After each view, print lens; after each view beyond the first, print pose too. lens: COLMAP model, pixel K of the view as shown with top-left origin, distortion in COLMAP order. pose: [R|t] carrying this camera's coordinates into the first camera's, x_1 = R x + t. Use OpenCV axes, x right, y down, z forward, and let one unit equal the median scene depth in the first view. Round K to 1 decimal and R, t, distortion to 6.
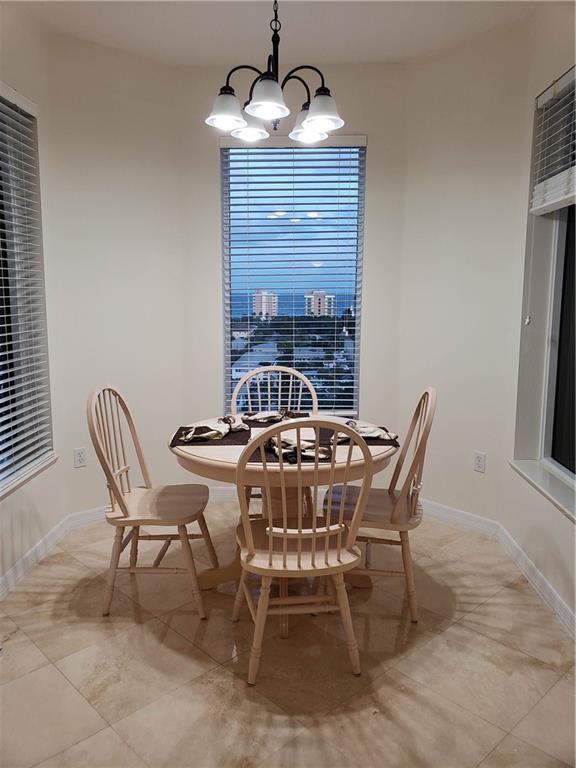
lens RADIAL K [[652.6, 0, 288.0], [0, 652.6, 384.0], [0, 0, 1]] dist [0.001861, 0.000665]
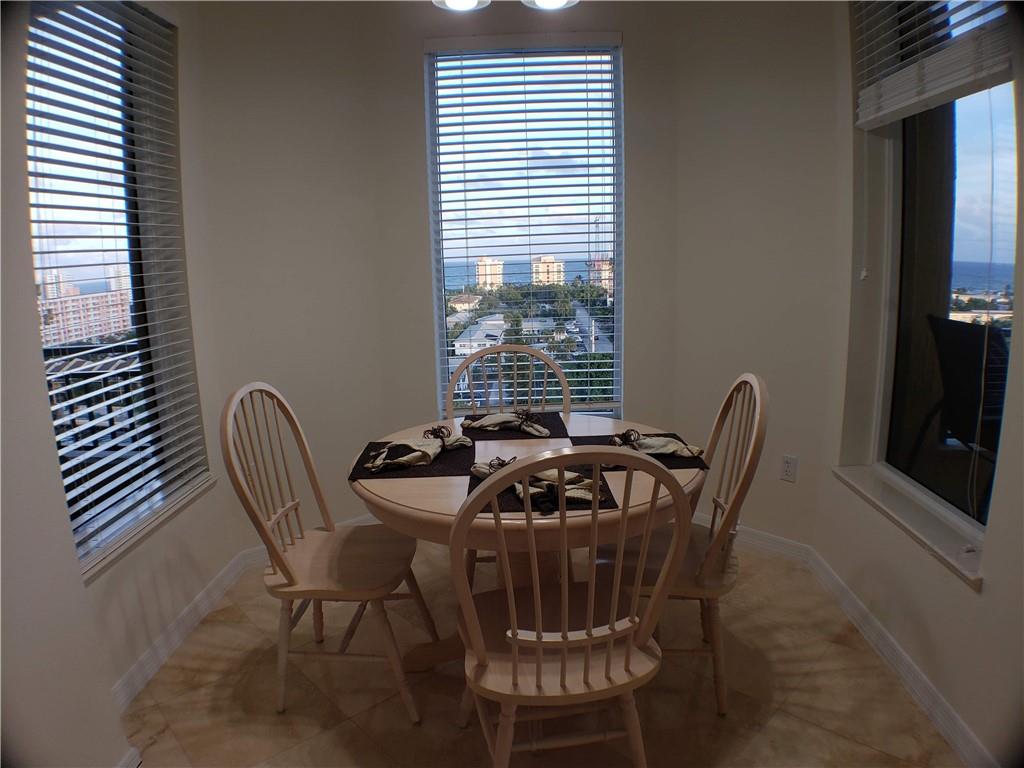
lens RADIAL K [[684.1, 0, 512.8], [0, 684.1, 402.4], [0, 0, 1]] dist [-0.175869, -0.000150]
pose [[0.999557, -0.029039, -0.006524, -0.014005], [0.029404, 0.997419, 0.065505, -0.016531], [0.004605, -0.065668, 0.997831, 0.328684]]
